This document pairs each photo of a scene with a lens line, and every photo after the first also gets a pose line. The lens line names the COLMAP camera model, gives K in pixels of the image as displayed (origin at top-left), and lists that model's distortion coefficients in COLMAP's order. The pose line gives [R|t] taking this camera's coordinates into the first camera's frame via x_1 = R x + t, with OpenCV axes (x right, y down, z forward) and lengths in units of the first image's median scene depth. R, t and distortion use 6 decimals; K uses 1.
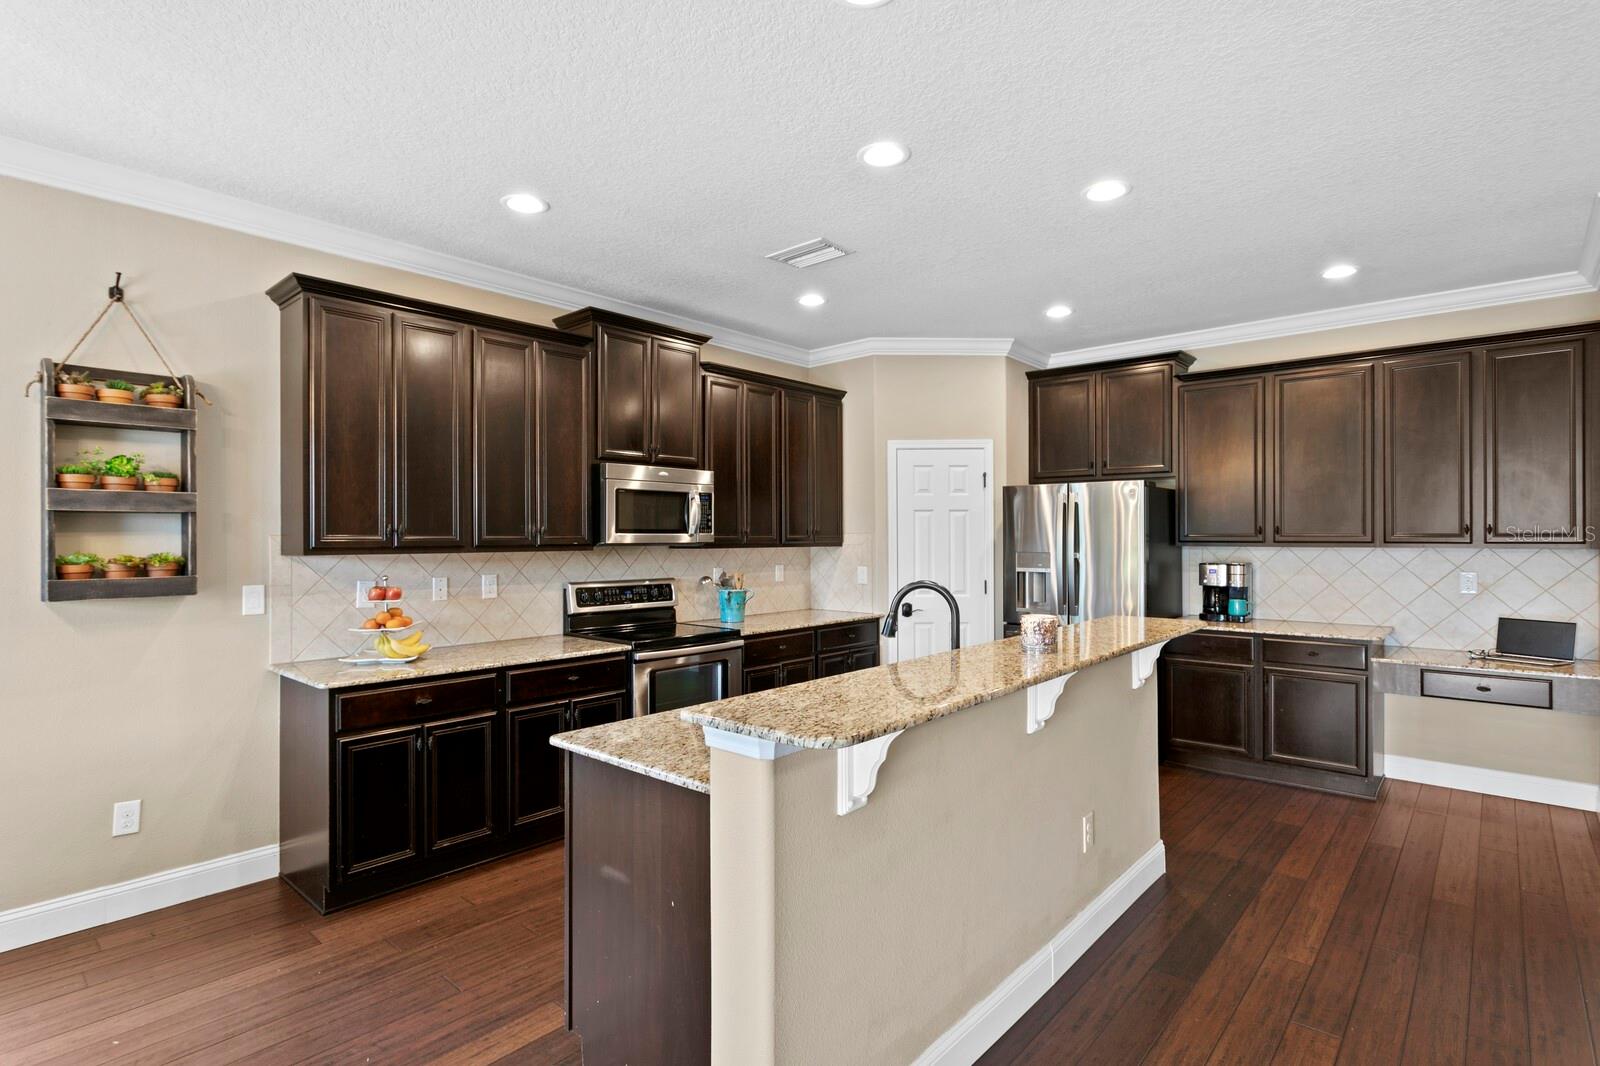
lens RADIAL K [[803.2, 0, 789.9], [0, 803.2, 533.8], [0, 0, 1]] dist [-0.002872, 0.001436]
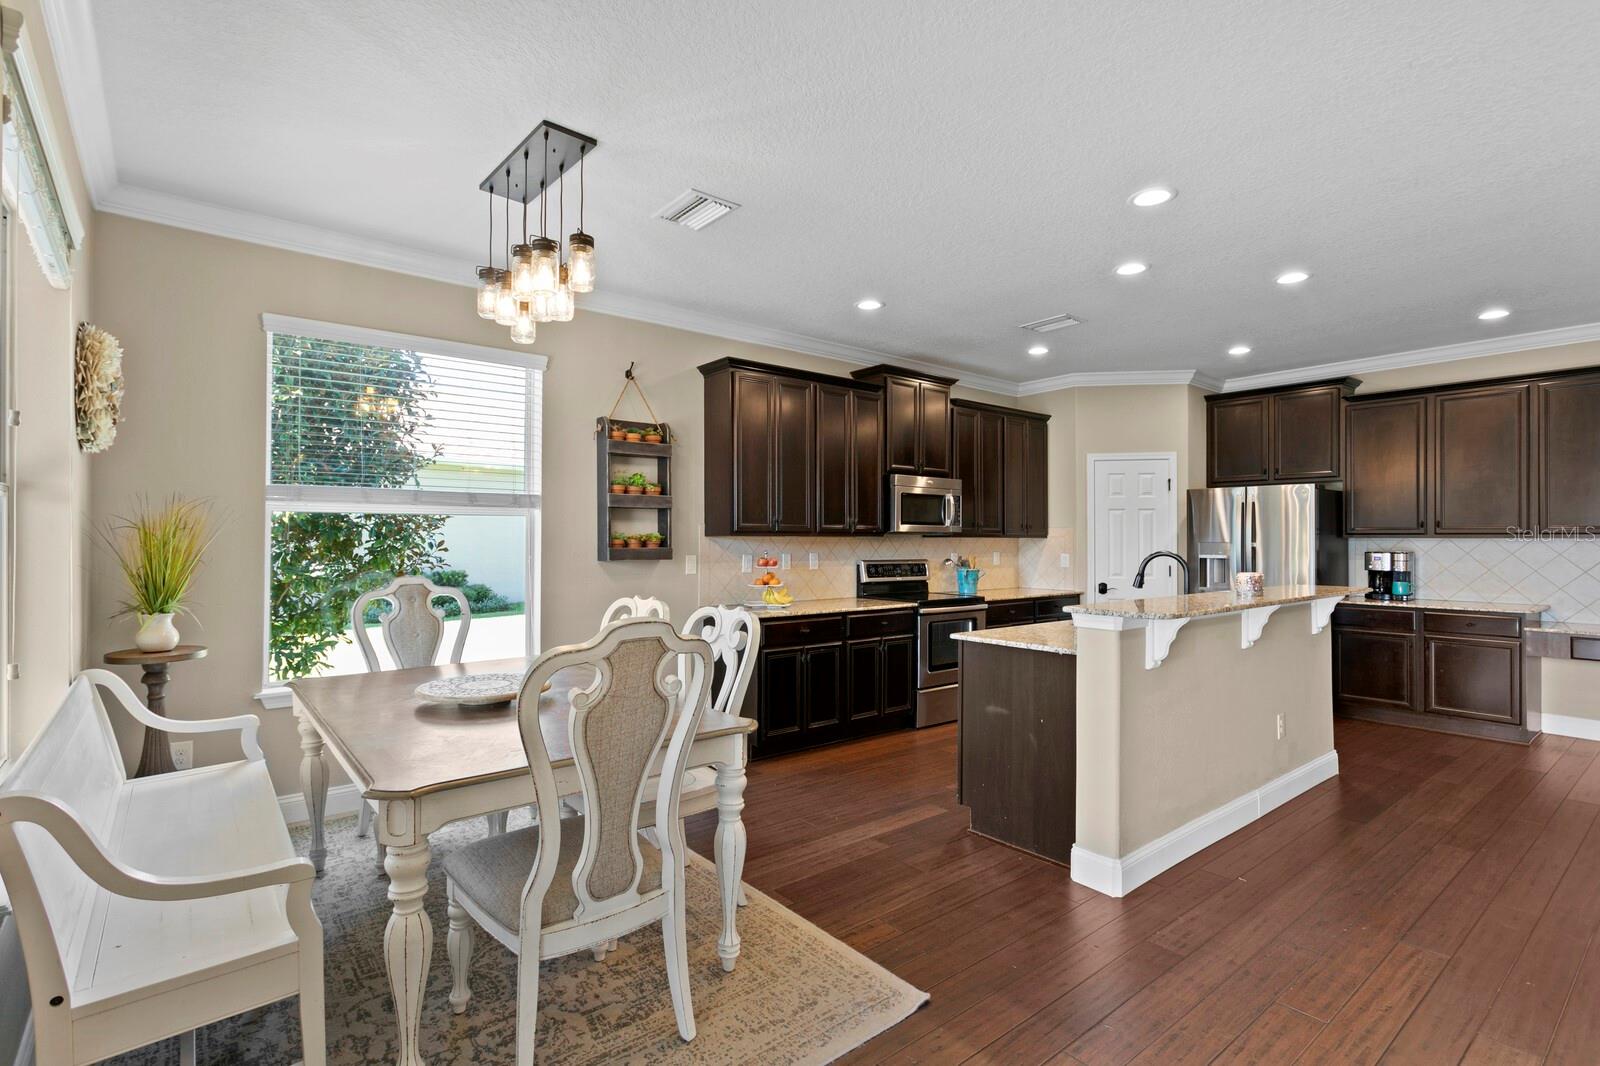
lens RADIAL K [[756.8, 0, 800.0], [0, 756.8, 533.0], [0, 0, 1]] dist [0.016987, -0.000628]
pose [[0.986746, 0.003333, -0.162236, -0.166514], [-0.004160, 0.999980, -0.004761, 0.020040], [0.162217, 0.005373, 0.986741, -0.318069]]
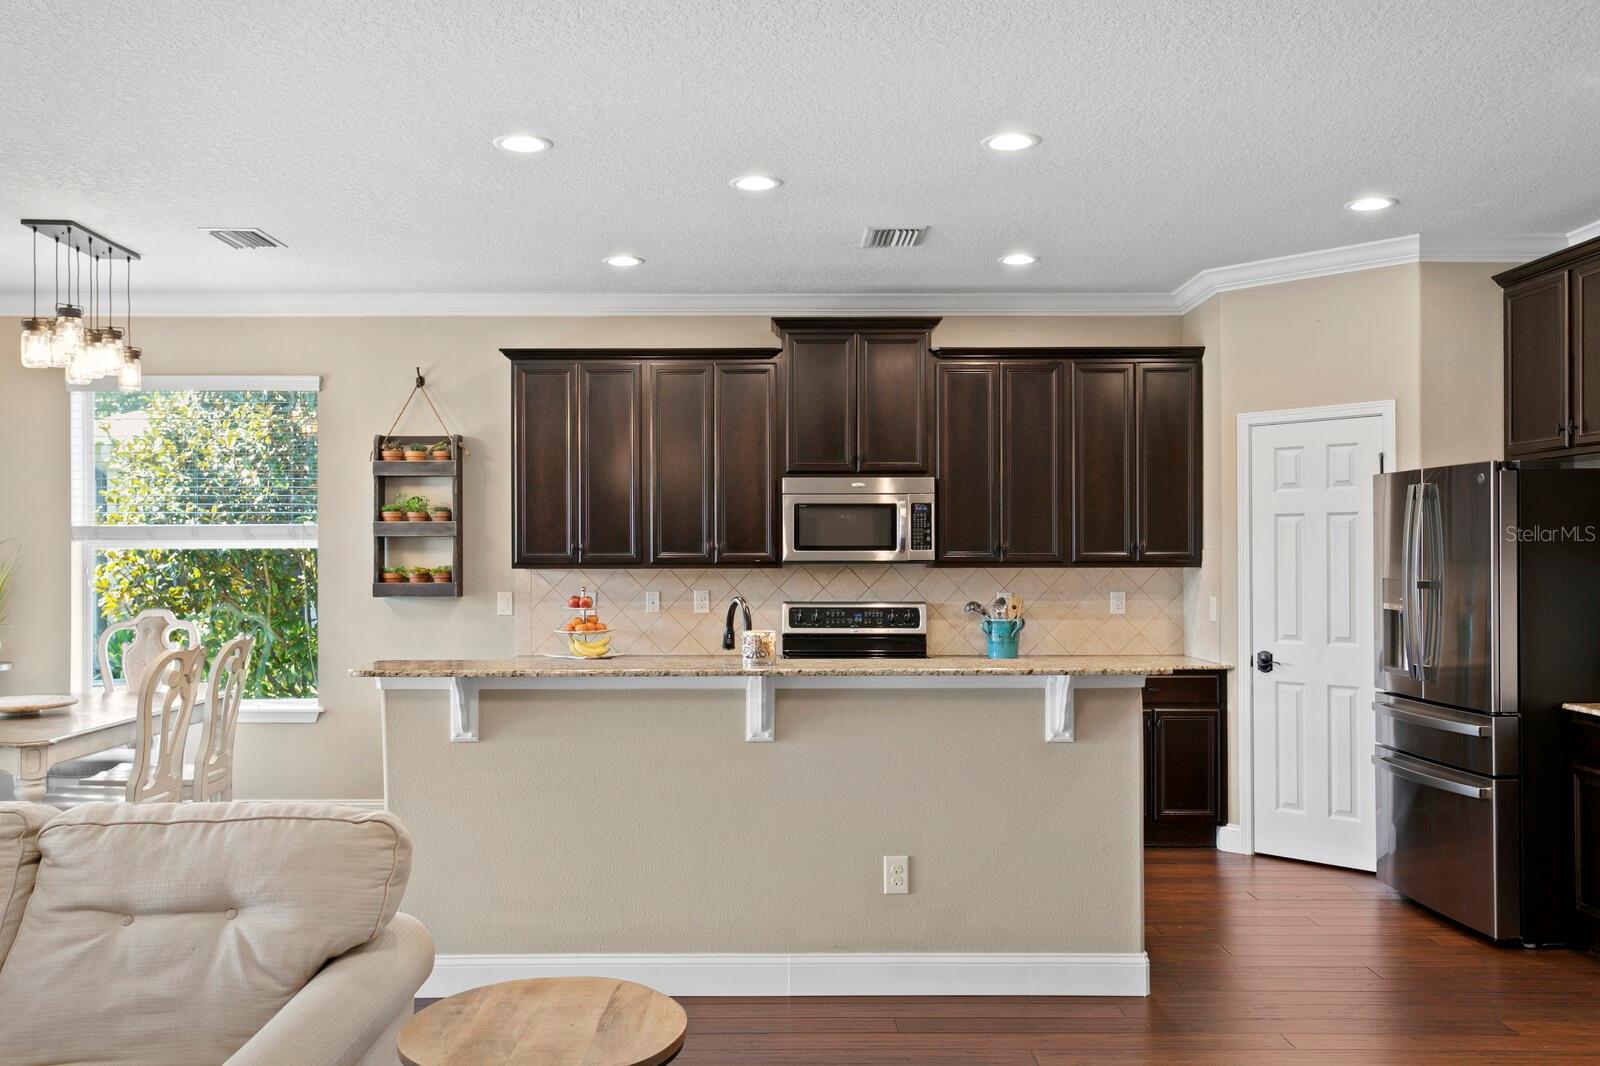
lens RADIAL K [[1354.5, 0, 794.0], [0, 1354.5, 551.1], [0, 0, 1]] dist [0.004168, -0.009933]
pose [[0.674440, 0.000068, -0.738329, 0.927445], [0.002781, 0.999993, 0.002633, -0.003844], [0.738324, -0.003829, 0.674435, -0.084786]]
